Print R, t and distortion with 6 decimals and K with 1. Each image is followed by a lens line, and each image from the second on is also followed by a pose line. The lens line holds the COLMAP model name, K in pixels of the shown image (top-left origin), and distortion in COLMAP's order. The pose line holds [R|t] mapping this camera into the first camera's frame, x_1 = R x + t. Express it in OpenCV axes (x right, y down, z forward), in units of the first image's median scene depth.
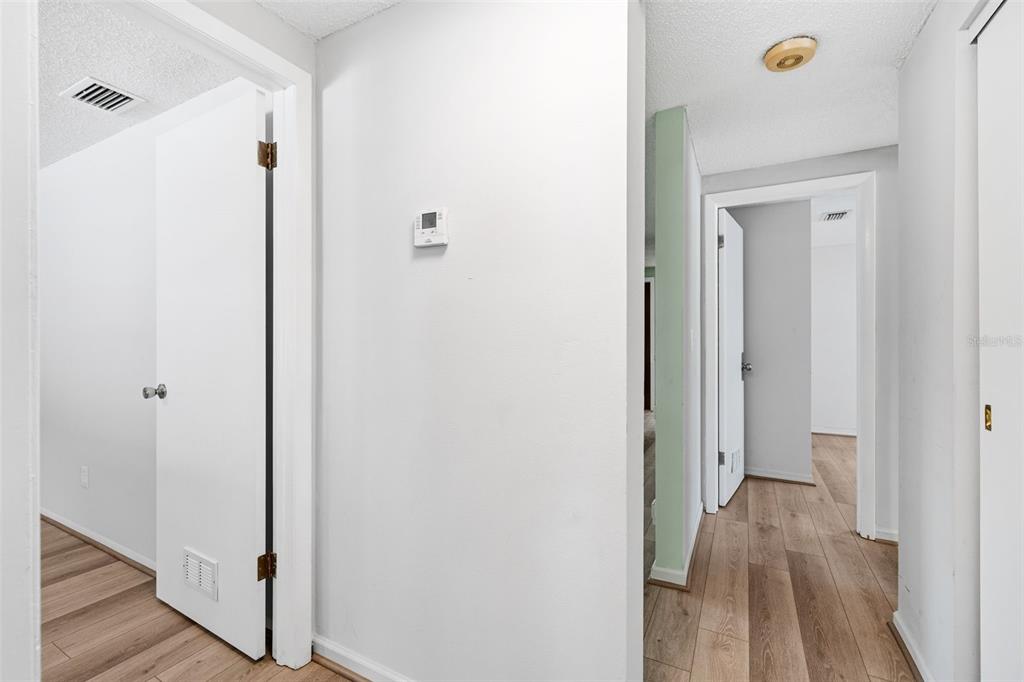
lens RADIAL K [[437.6, 0, 505.9], [0, 437.6, 340.3], [0, 0, 1]] dist [-0.002099, -0.000144]
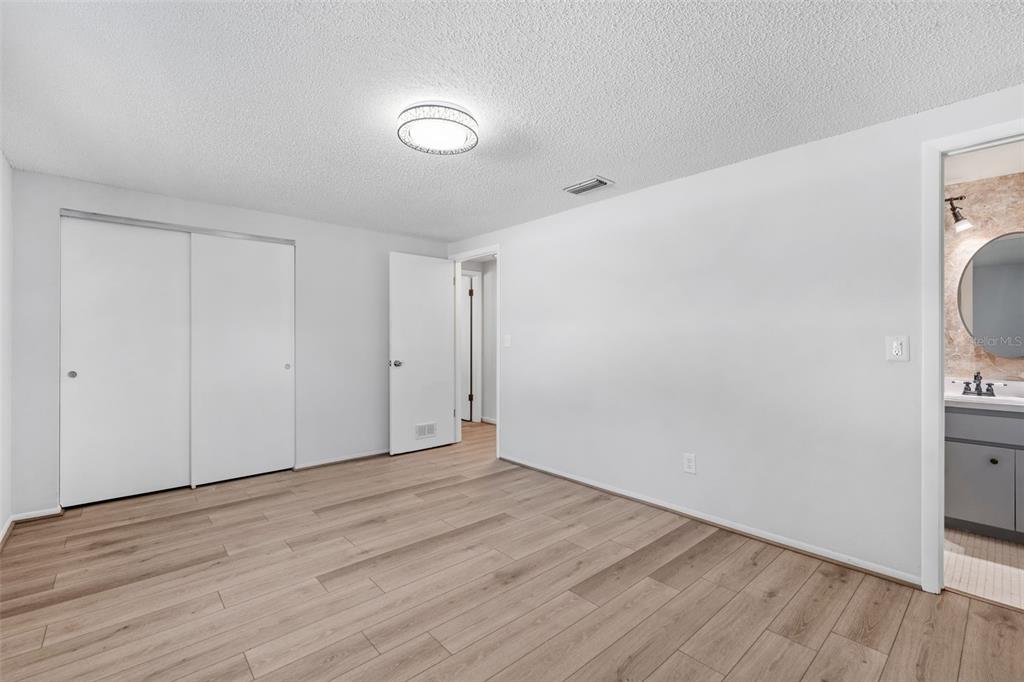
lens RADIAL K [[437.6, 0, 505.9], [0, 437.6, 340.3], [0, 0, 1]] dist [-0.002099, -0.000144]
pose [[0.939297, -0.000052, -0.343104, 1.114298], [-0.002742, 0.999967, -0.007659, 0.026497], [0.343093, 0.008135, 0.939266, -2.622219]]
